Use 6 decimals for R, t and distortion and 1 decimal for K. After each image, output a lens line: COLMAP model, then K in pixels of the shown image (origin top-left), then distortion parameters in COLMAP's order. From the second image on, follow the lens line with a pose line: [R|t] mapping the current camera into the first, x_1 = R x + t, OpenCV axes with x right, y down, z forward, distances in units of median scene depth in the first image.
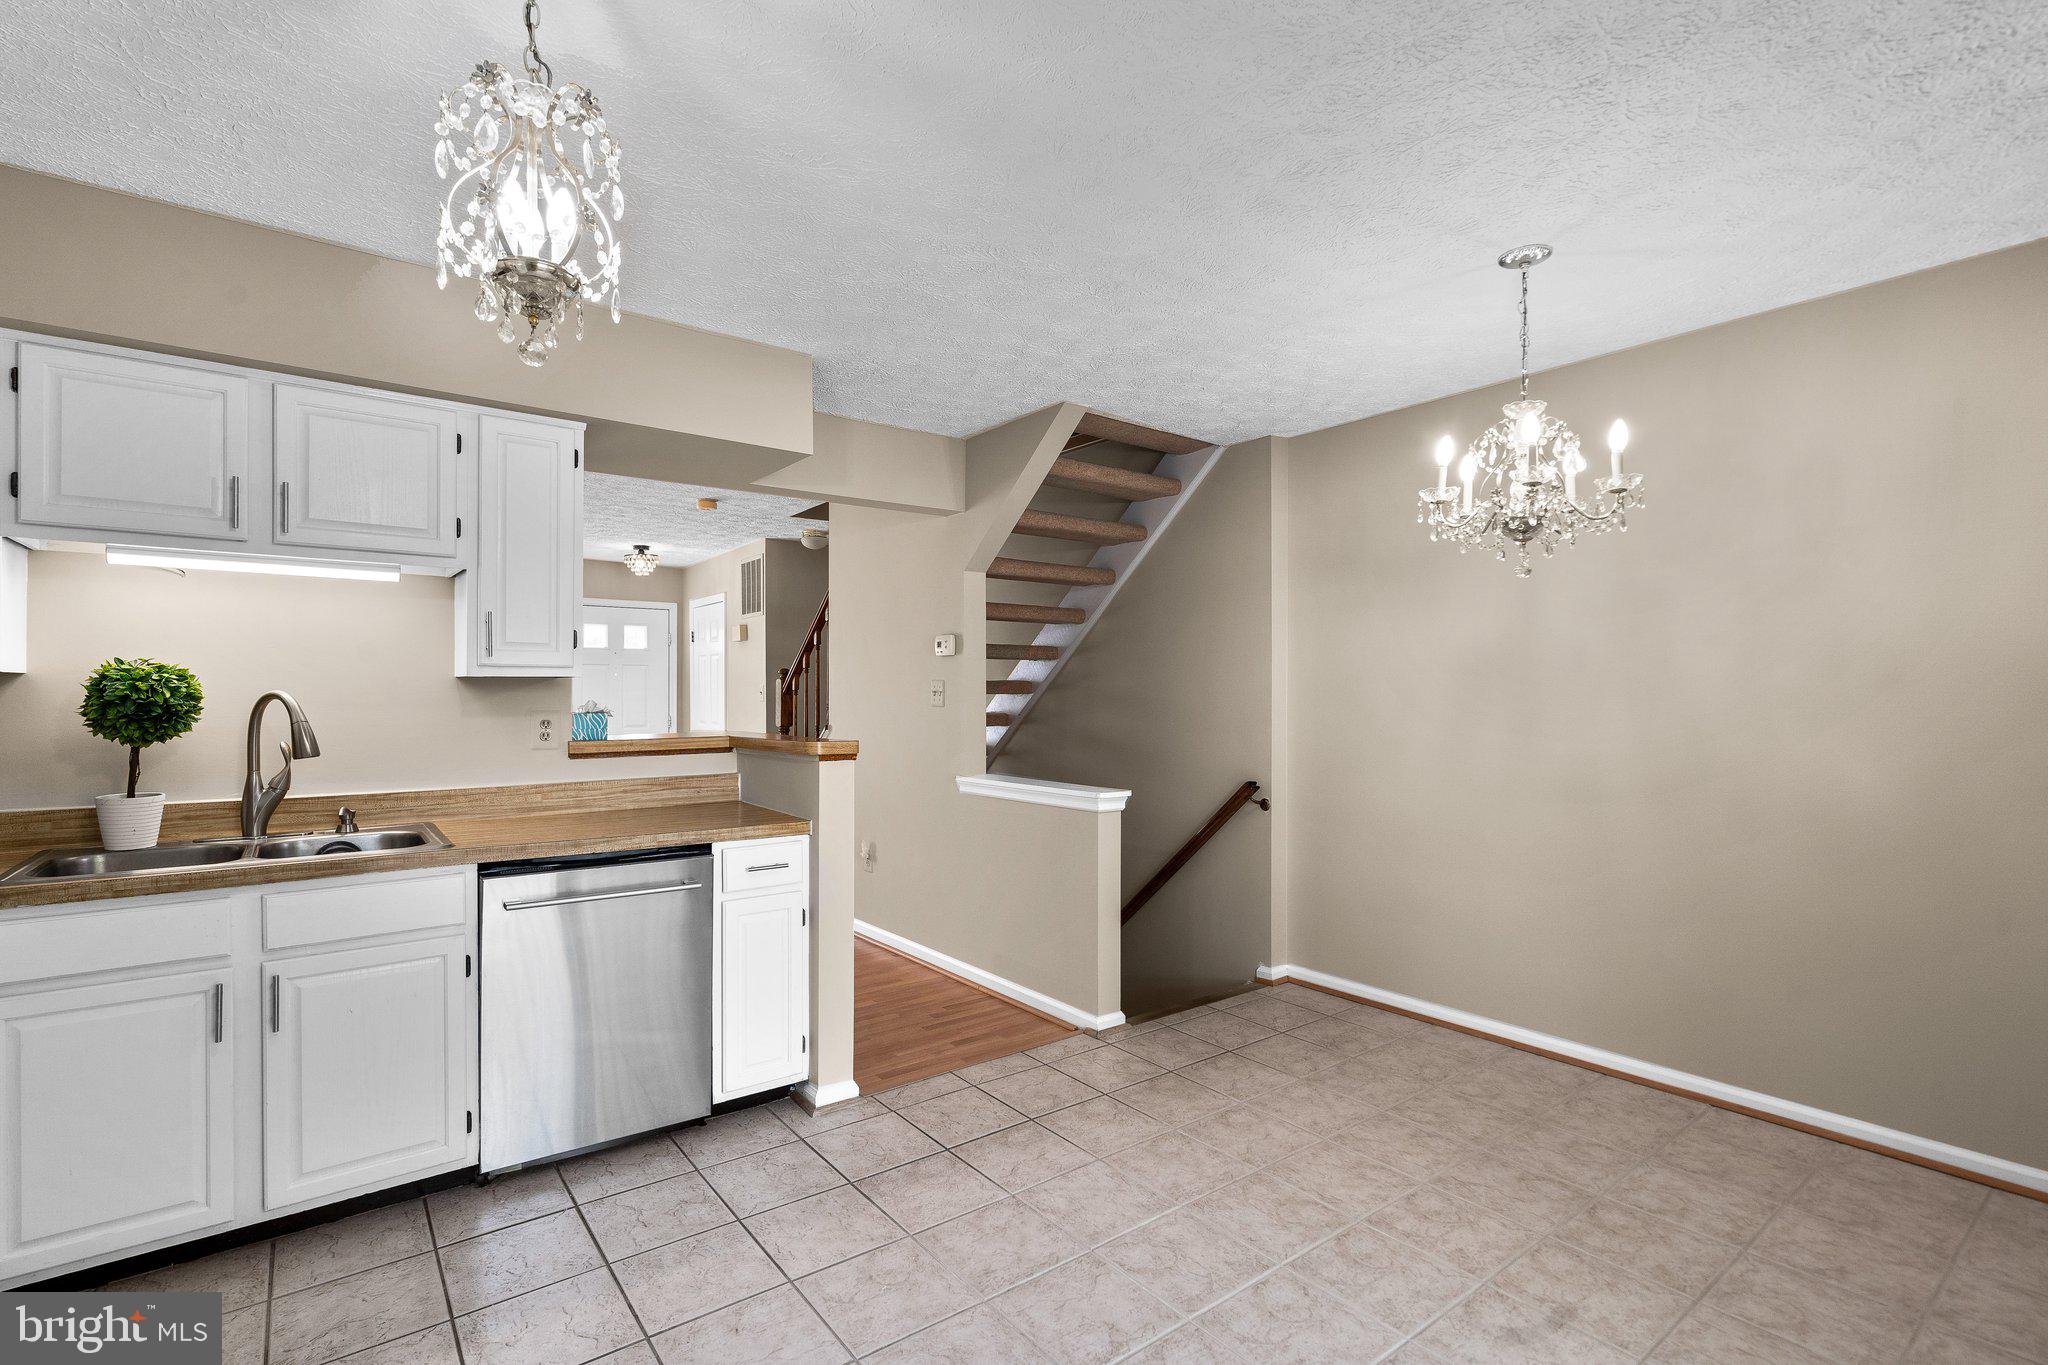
lens RADIAL K [[937.1, 0, 1014.7], [0, 937.1, 686.2], [0, 0, 1]] dist [-0.001843, -0.000218]
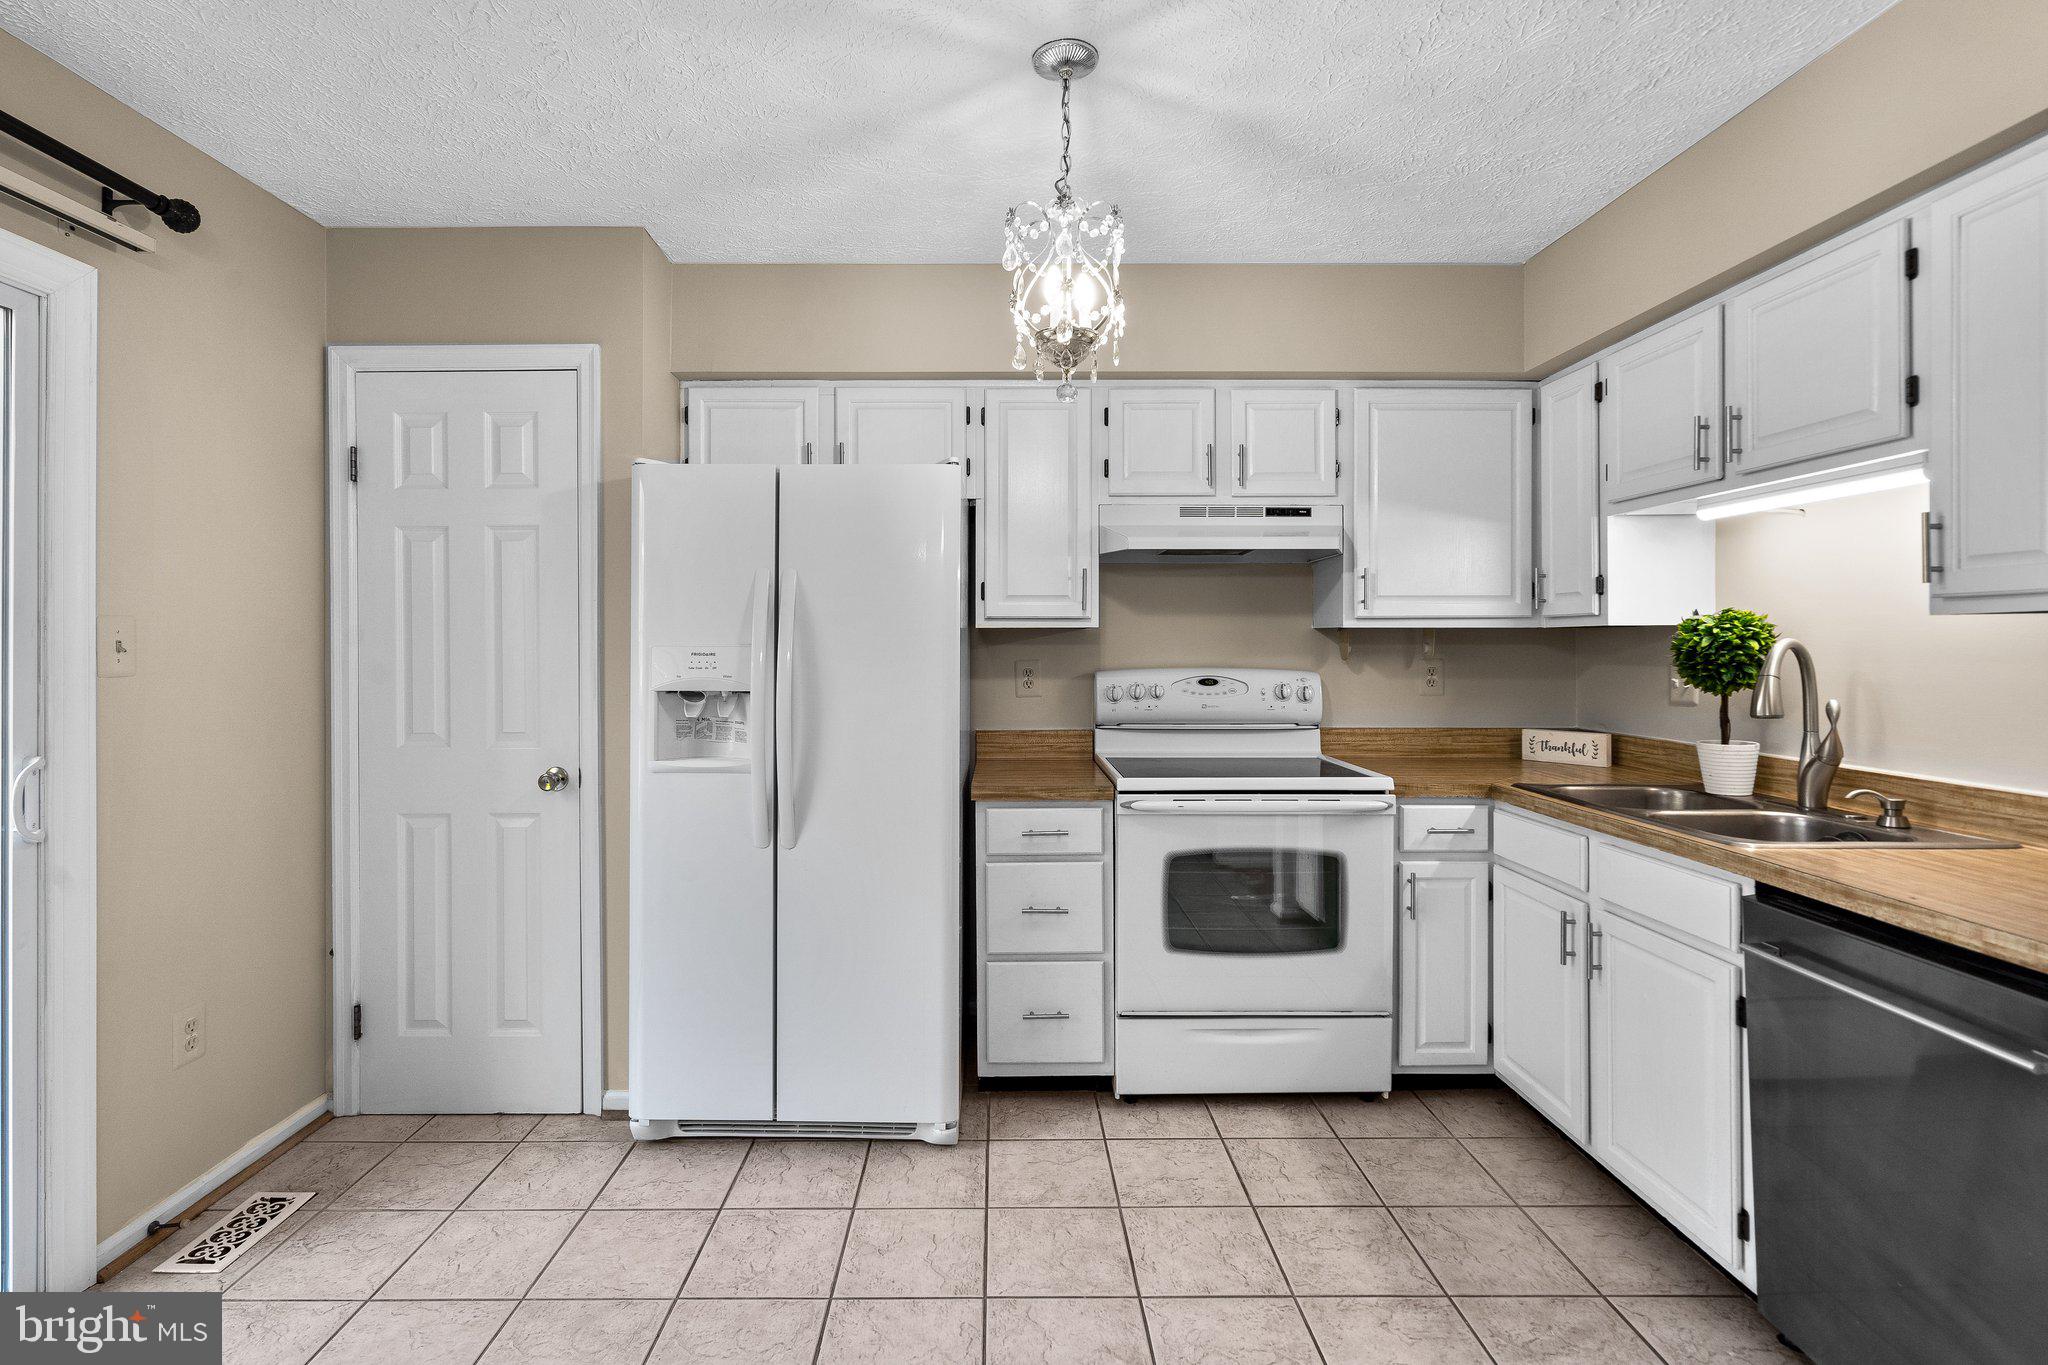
lens RADIAL K [[975.2, 0, 994.2], [0, 975.2, 644.3], [0, 0, 1]] dist [0.003905, 0.001217]
pose [[-0.603493, 0.002580, -0.797364, 0.333008], [0.010311, 0.999936, -0.004568, 0.005884], [0.797302, -0.010978, -0.603481, 0.865378]]
